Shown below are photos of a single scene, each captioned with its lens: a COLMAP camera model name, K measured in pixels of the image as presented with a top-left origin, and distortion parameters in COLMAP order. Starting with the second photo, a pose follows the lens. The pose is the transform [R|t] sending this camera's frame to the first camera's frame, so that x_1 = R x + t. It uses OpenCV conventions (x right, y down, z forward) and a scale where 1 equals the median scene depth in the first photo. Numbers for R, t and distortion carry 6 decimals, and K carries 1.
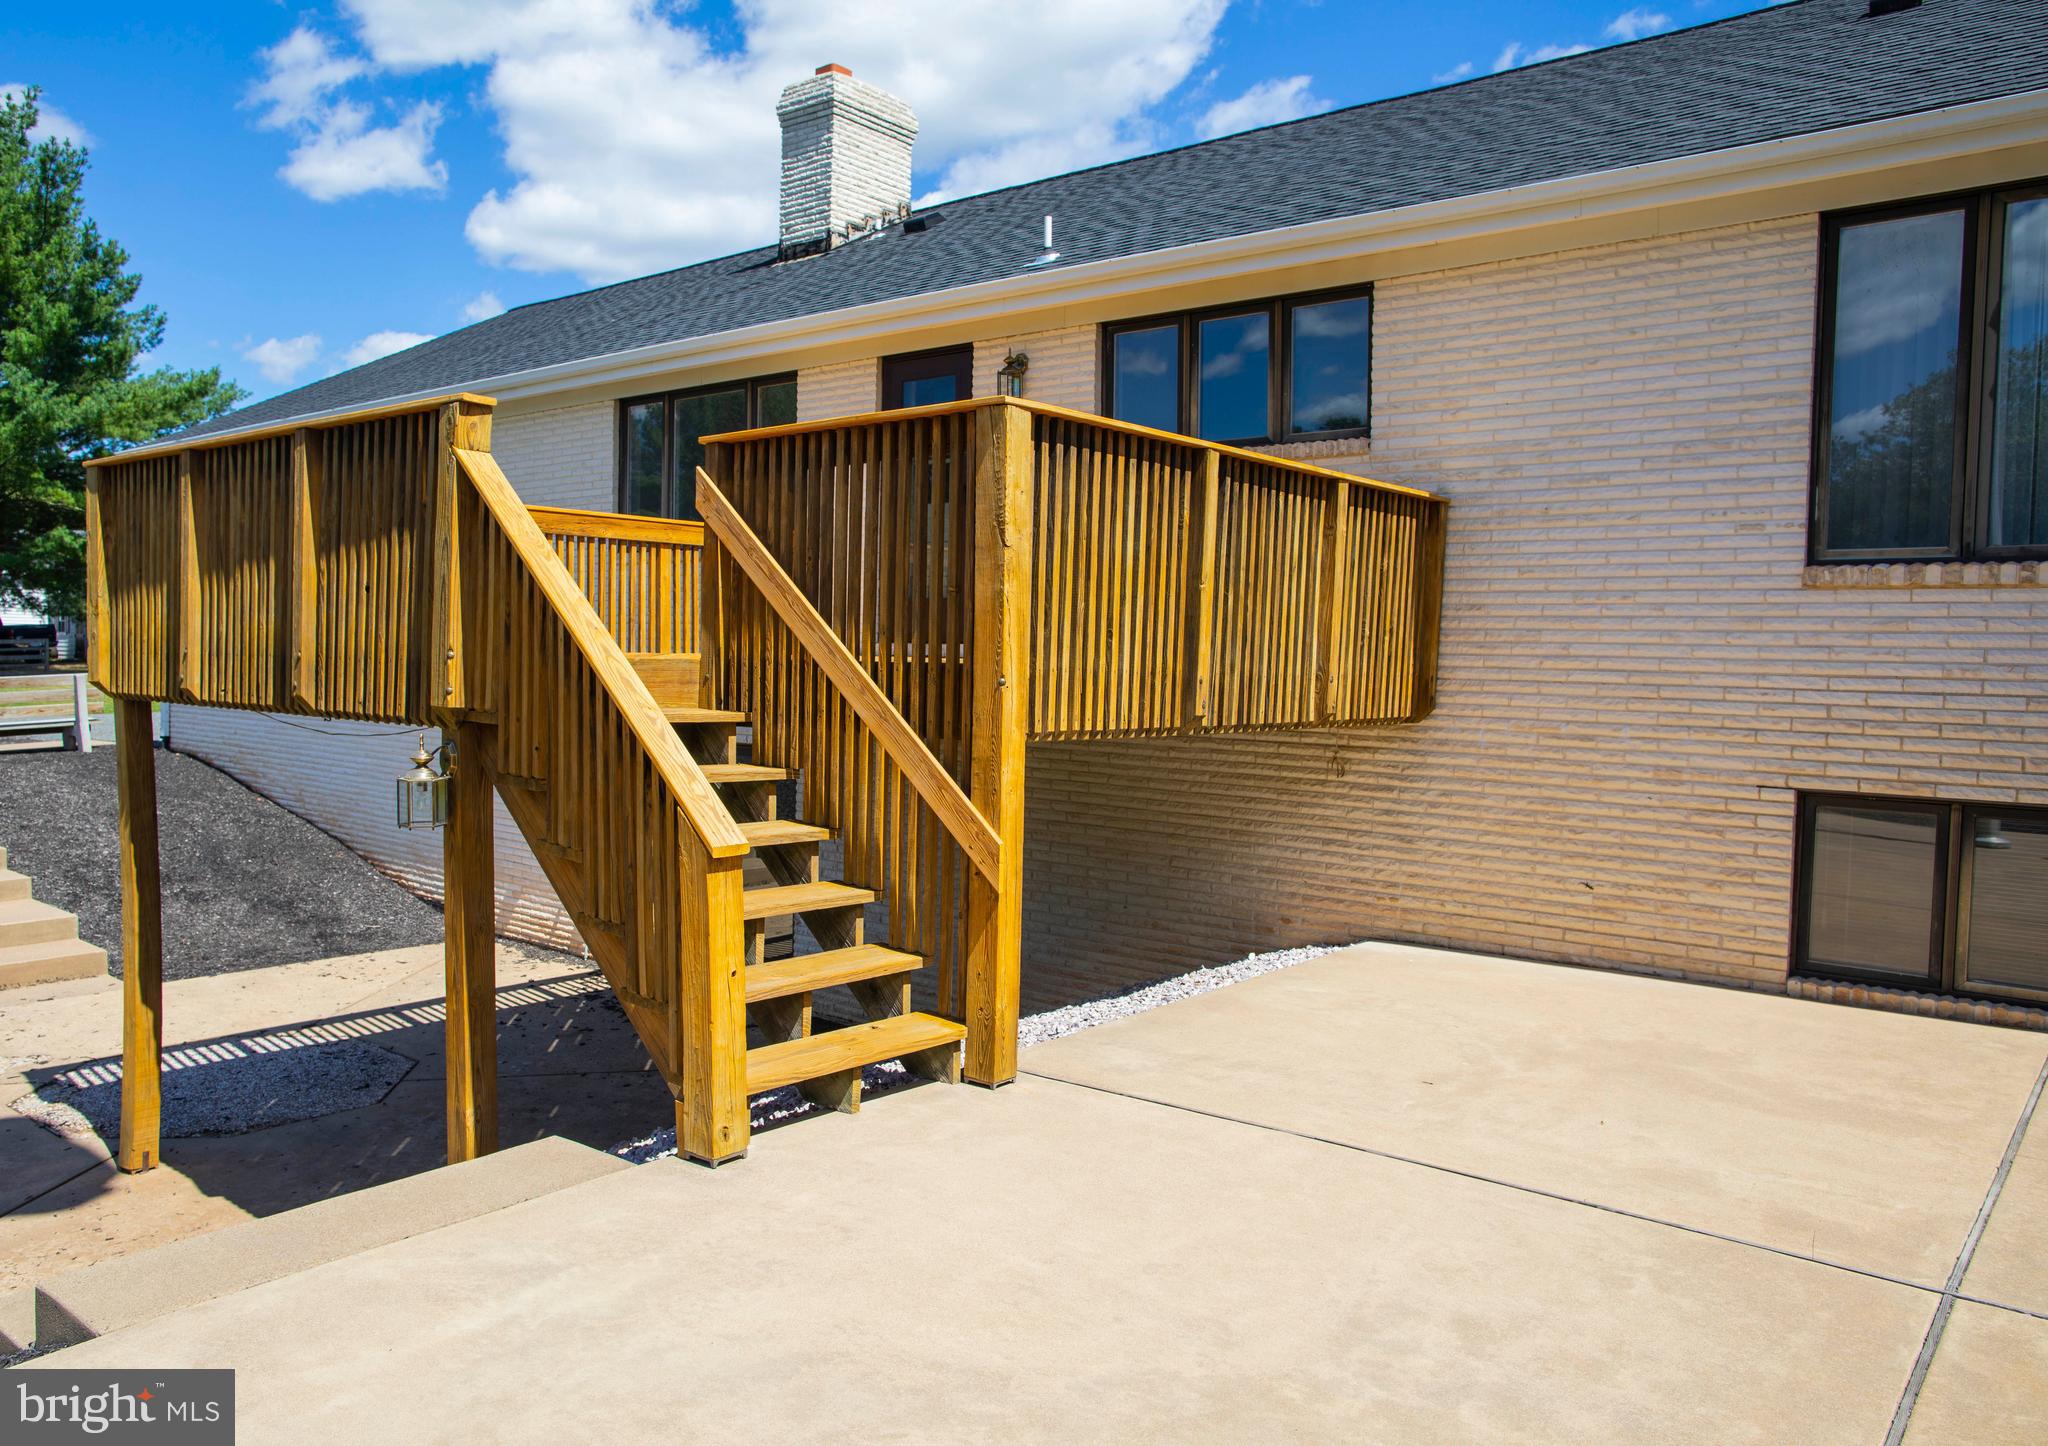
lens RADIAL K [[1466.9, 0, 1019.6], [0, 1466.9, 724.9], [0, 0, 1]] dist [-0.003129, -0.001484]
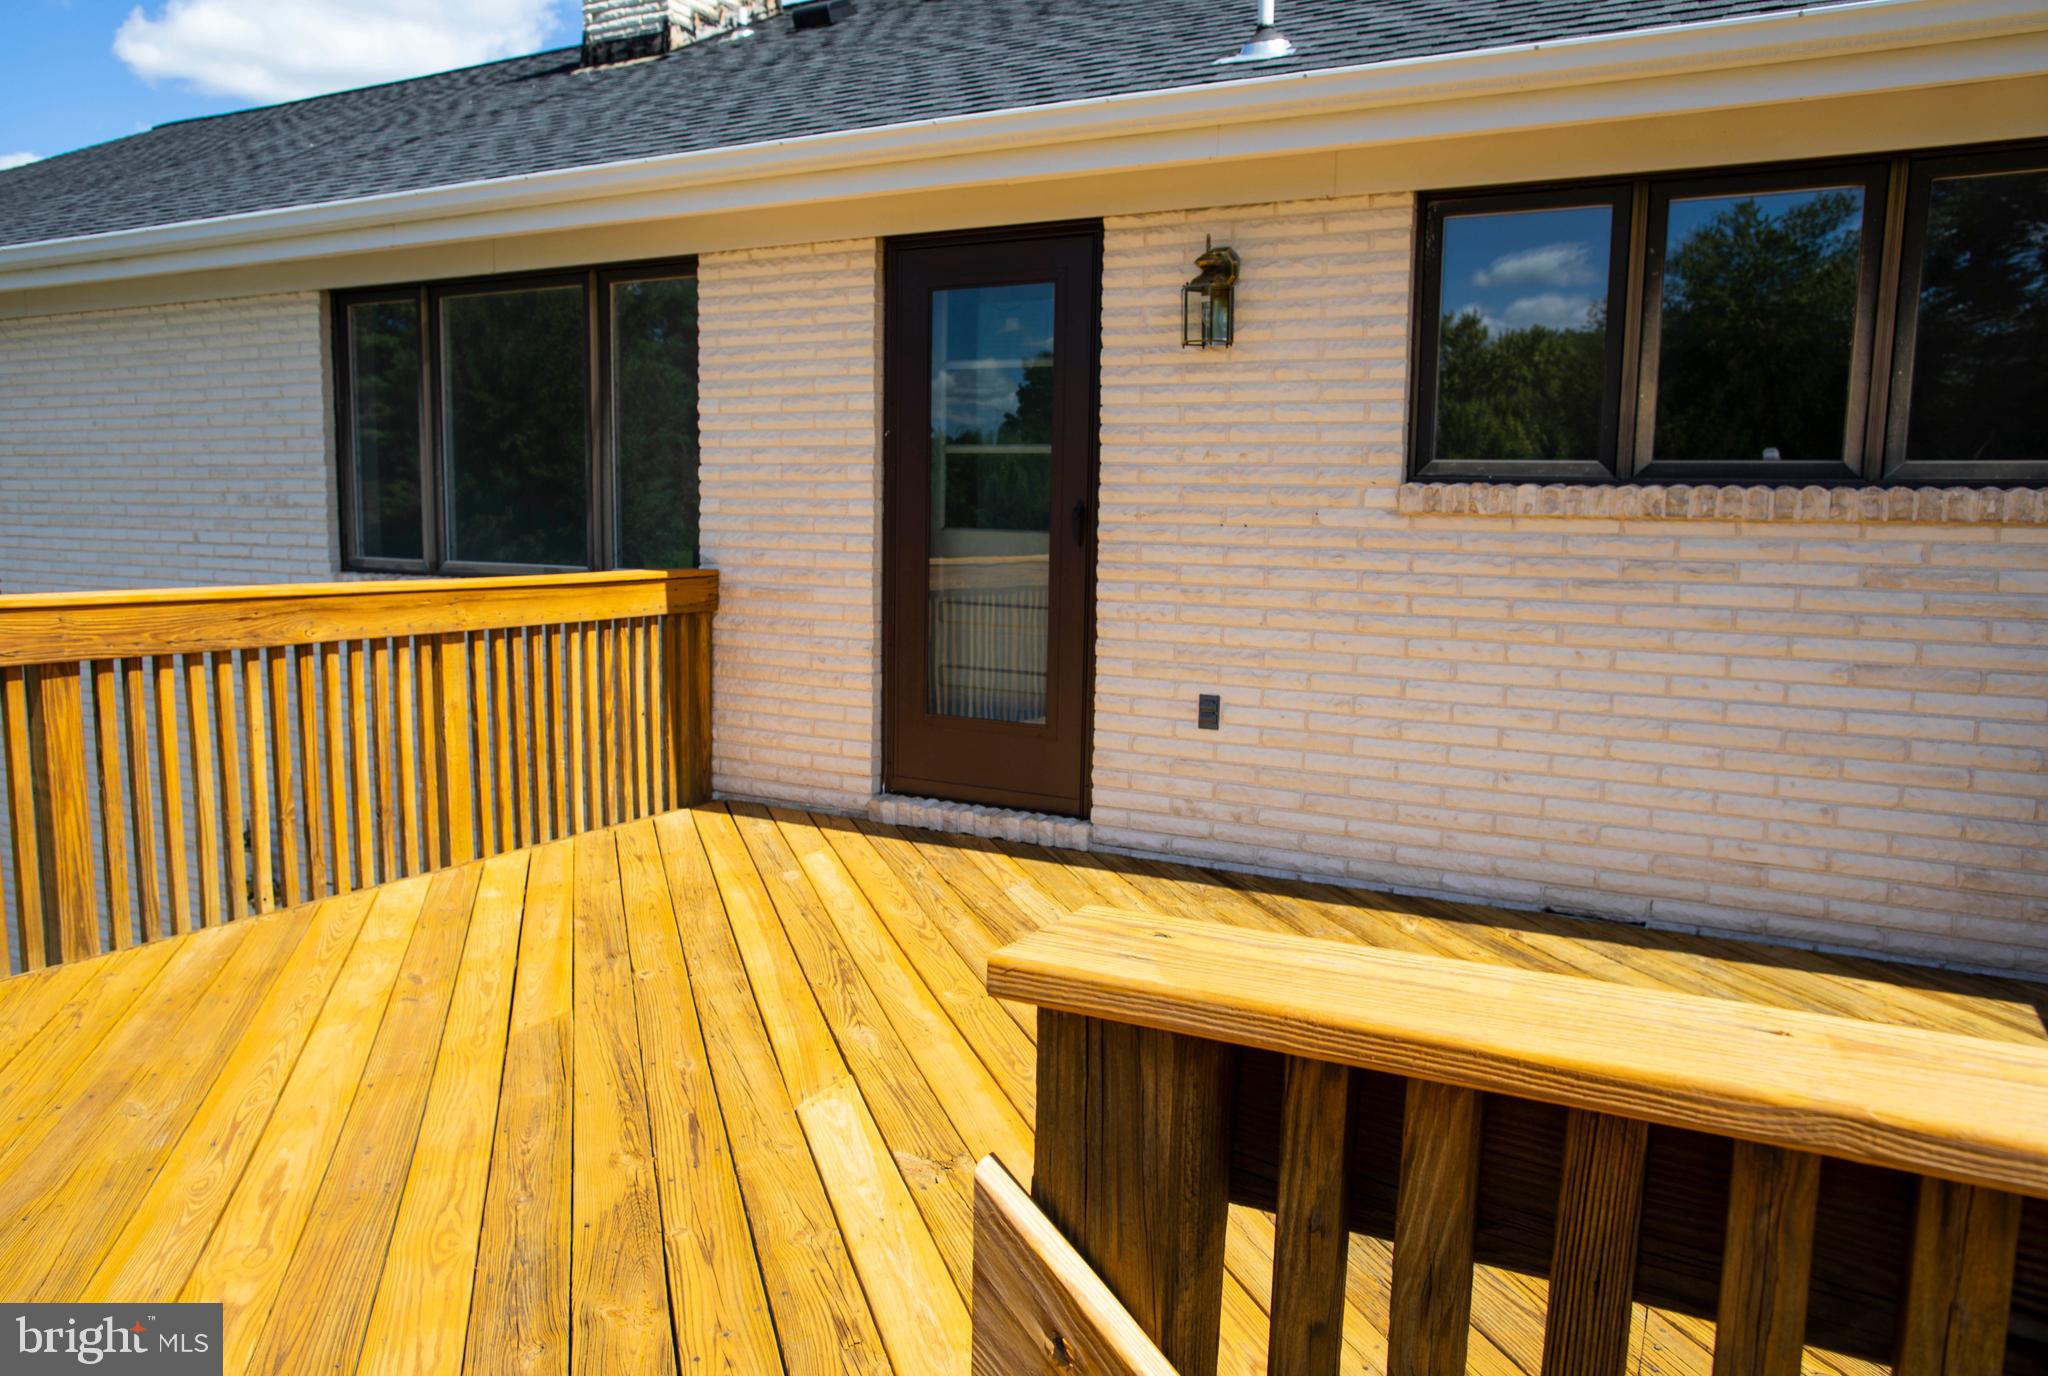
lens RADIAL K [[1385.0, 0, 1031.8], [0, 1385.0, 697.7], [0, 0, 1]] dist [-0.011687, 0.008561]
pose [[0.981155, -0.022102, 0.191956, -0.120663], [0.005602, 0.996273, 0.086075, -0.115641], [-0.193143, -0.083377, 0.977622, 0.442069]]
